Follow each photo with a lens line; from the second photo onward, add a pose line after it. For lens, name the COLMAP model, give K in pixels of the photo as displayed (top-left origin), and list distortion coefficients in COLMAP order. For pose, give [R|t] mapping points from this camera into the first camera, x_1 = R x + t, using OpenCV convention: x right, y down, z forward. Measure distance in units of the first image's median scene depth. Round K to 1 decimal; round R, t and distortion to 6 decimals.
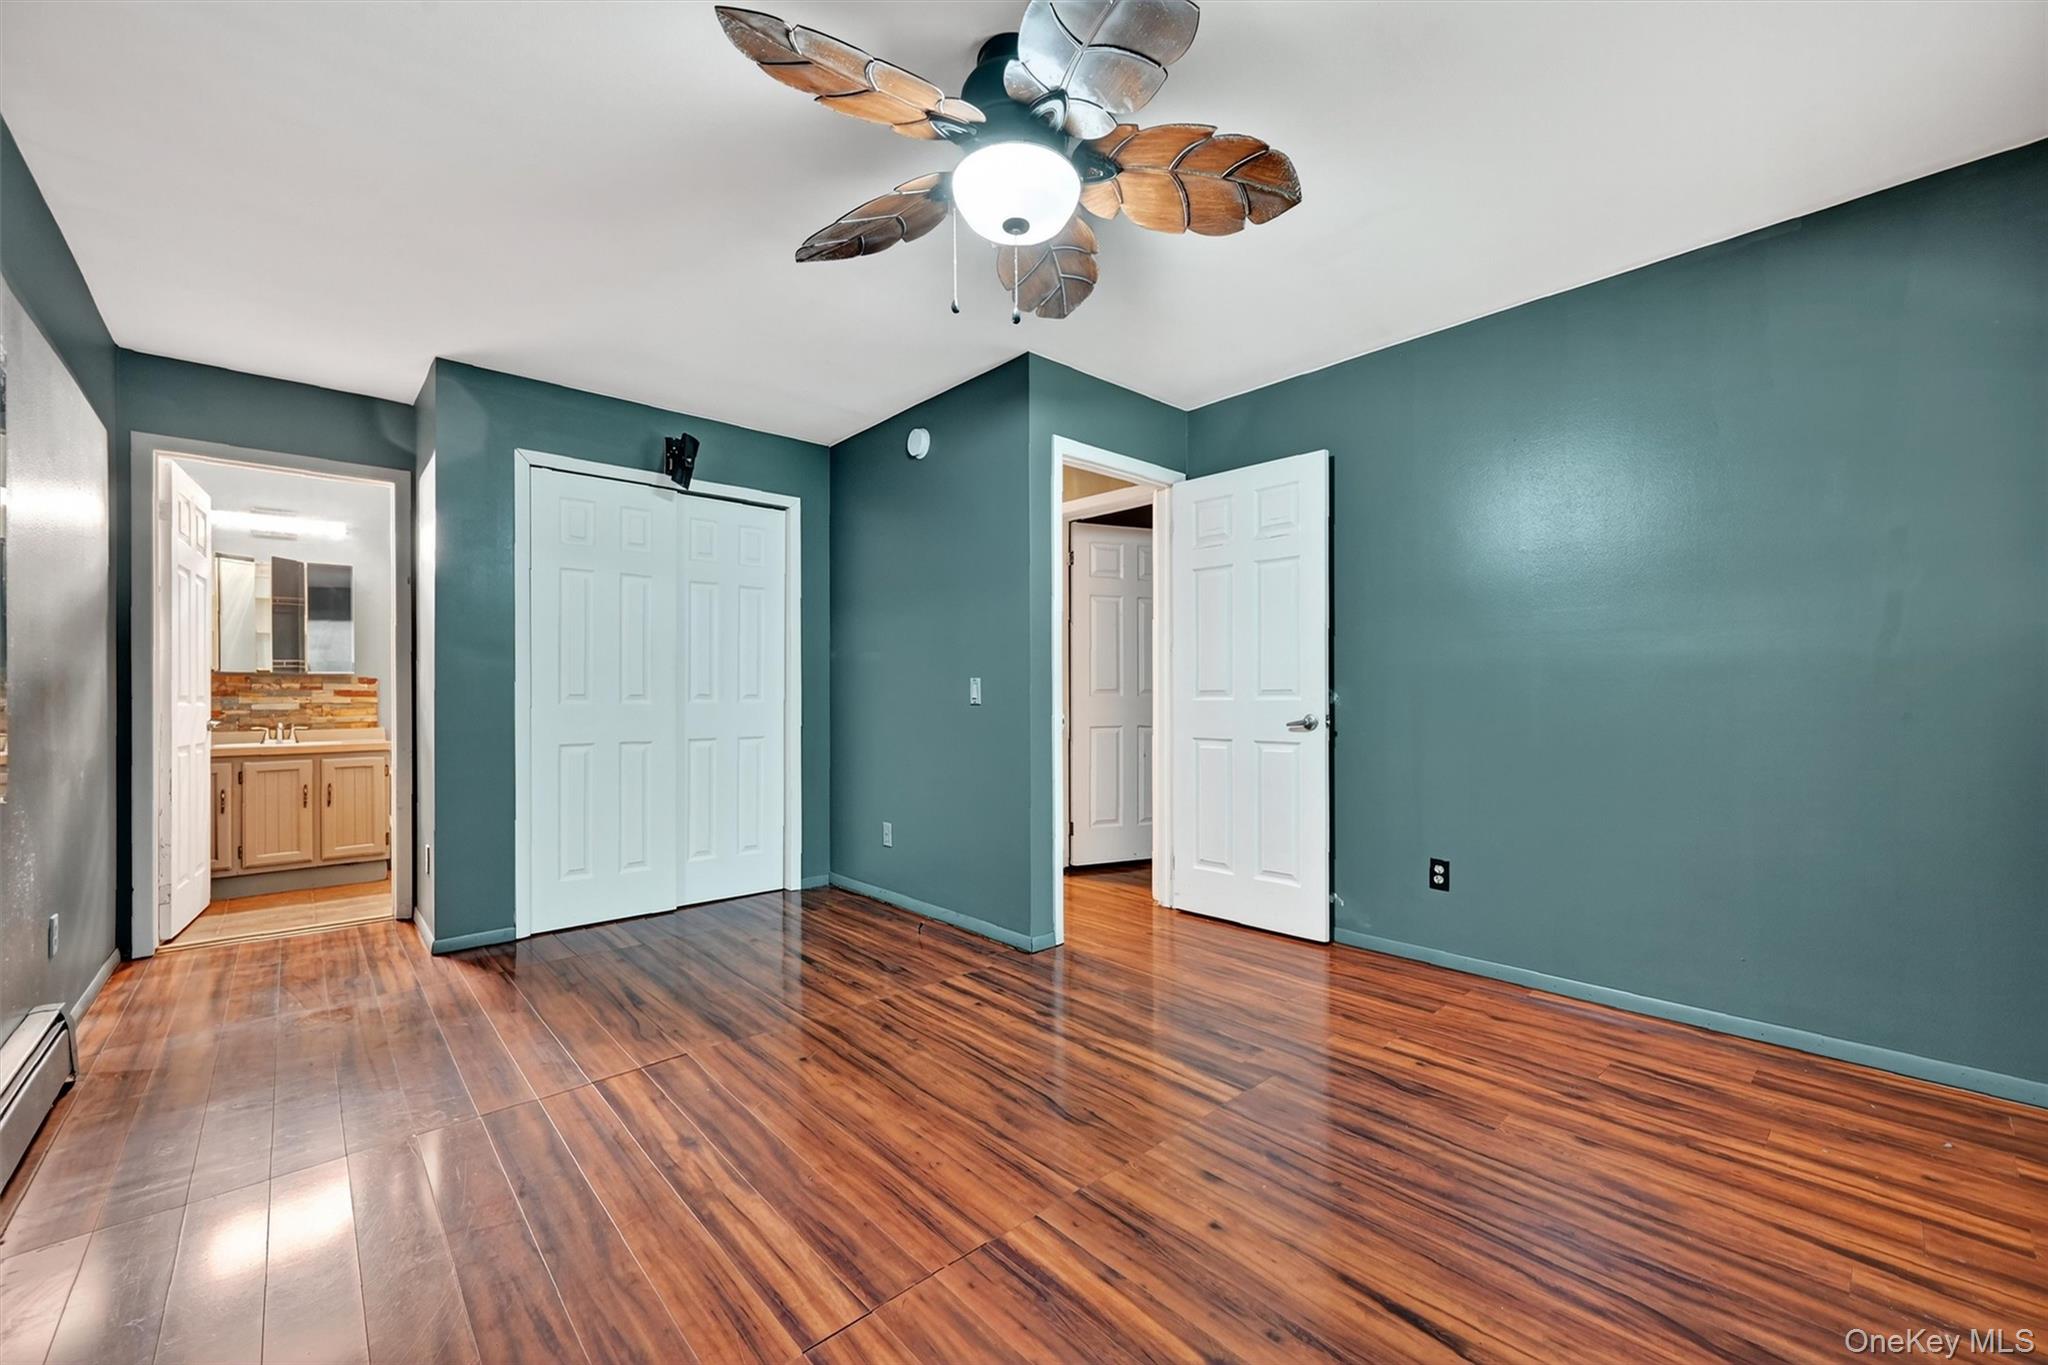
lens RADIAL K [[822.4, 0, 1029.4], [0, 822.4, 695.1], [0, 0, 1]] dist [0.002048, -0.000057]
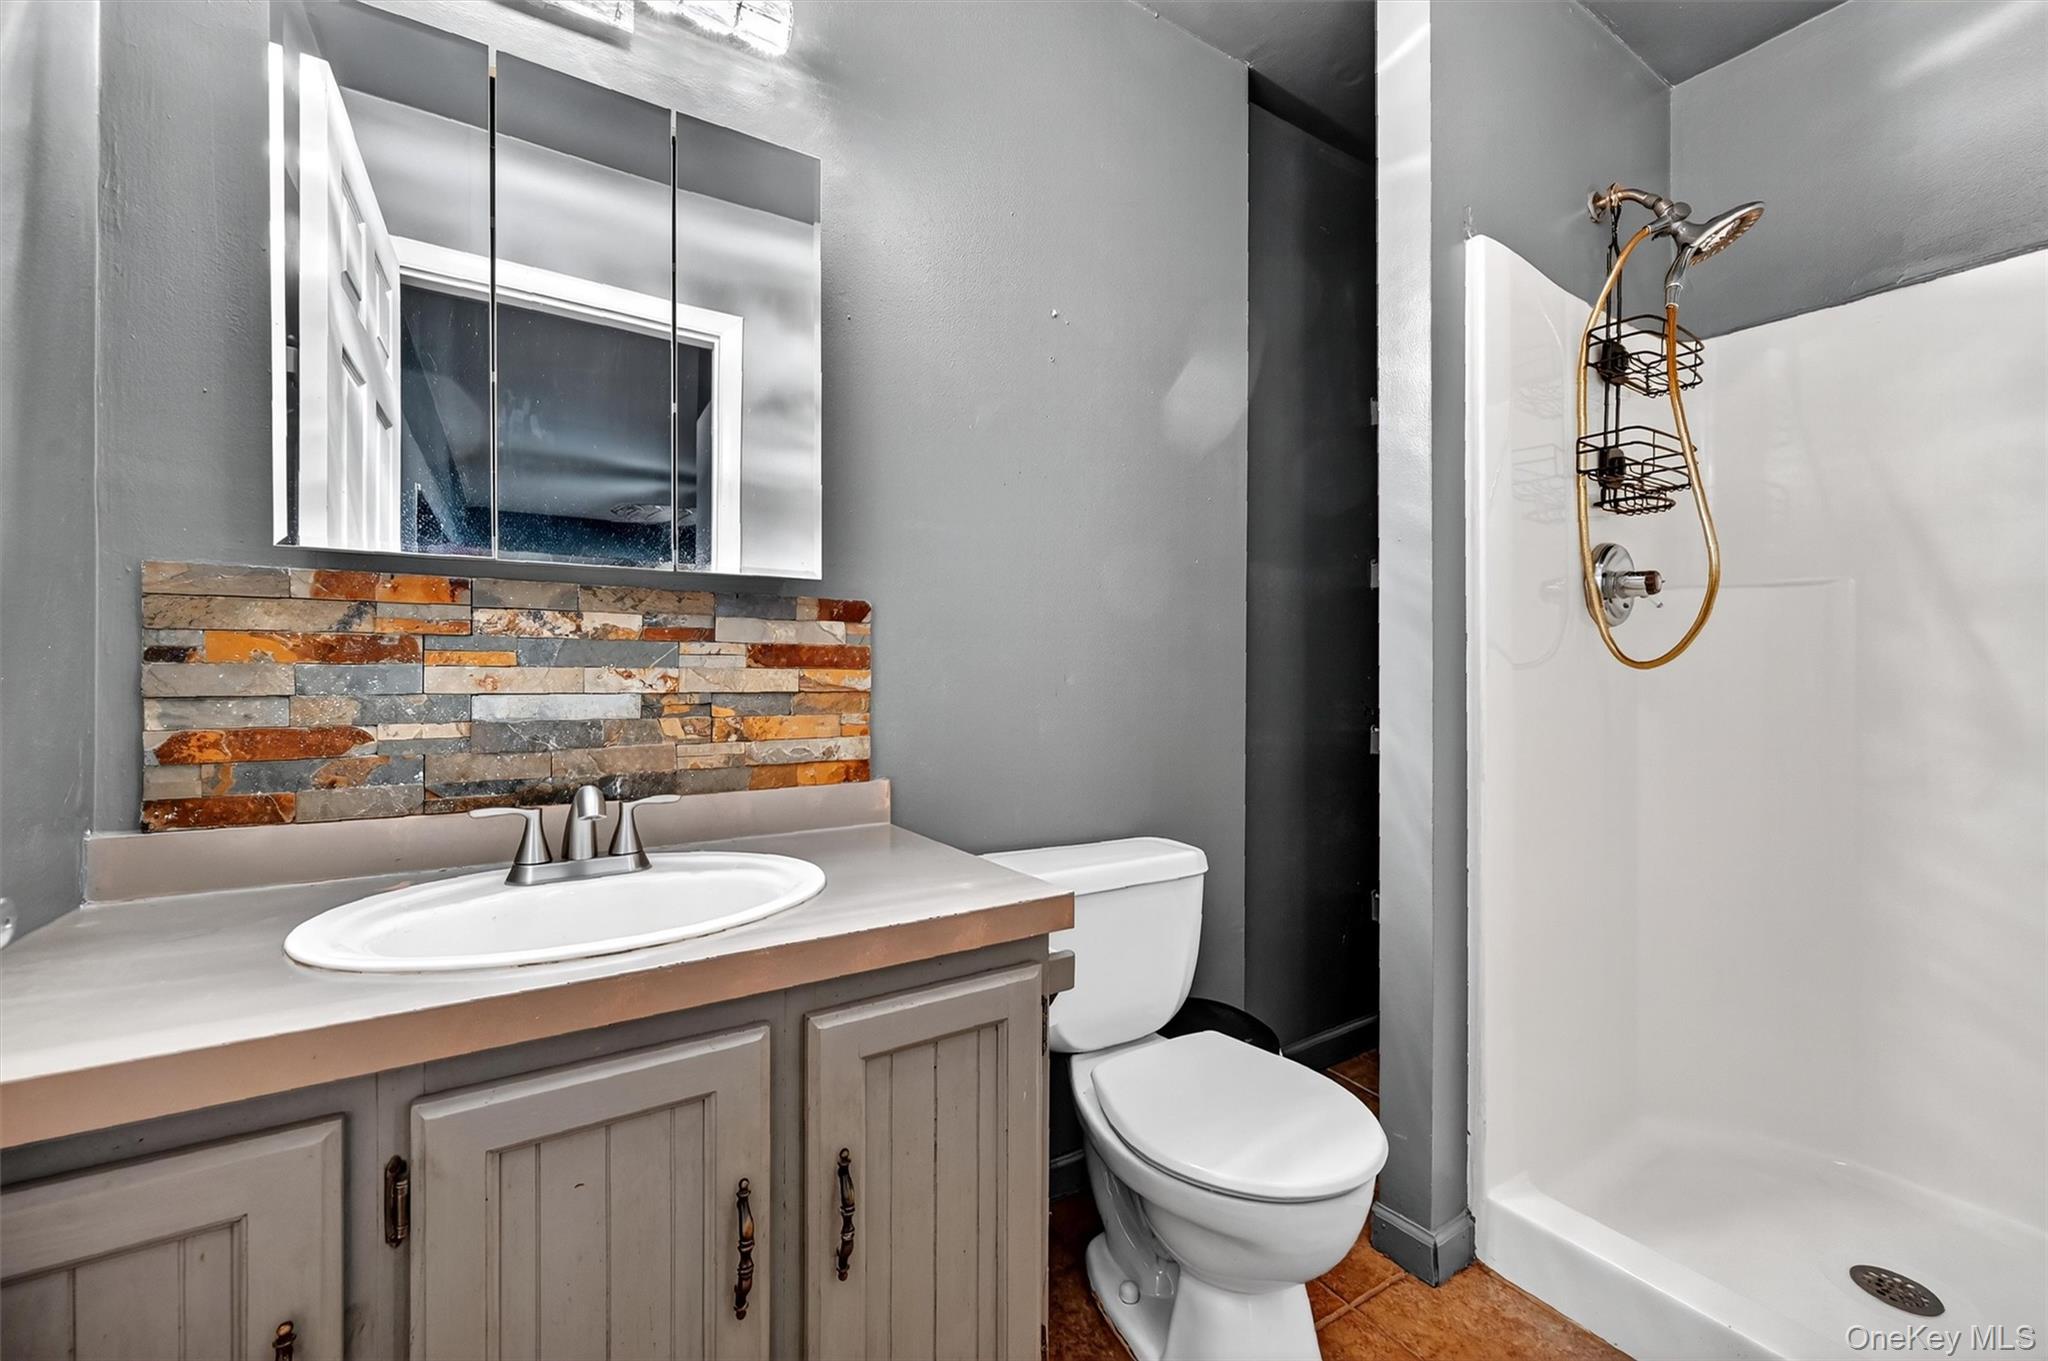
lens RADIAL K [[822.4, 0, 1027.4], [0, 822.4, 680.0], [0, 0, 1]] dist [0.002048, -0.000057]
pose [[0.983895, 0.006322, -0.178637, -0.816341], [-0.004896, 0.999953, 0.008422, 0.003543], [0.178682, -0.007412, 0.983879, 0.871633]]
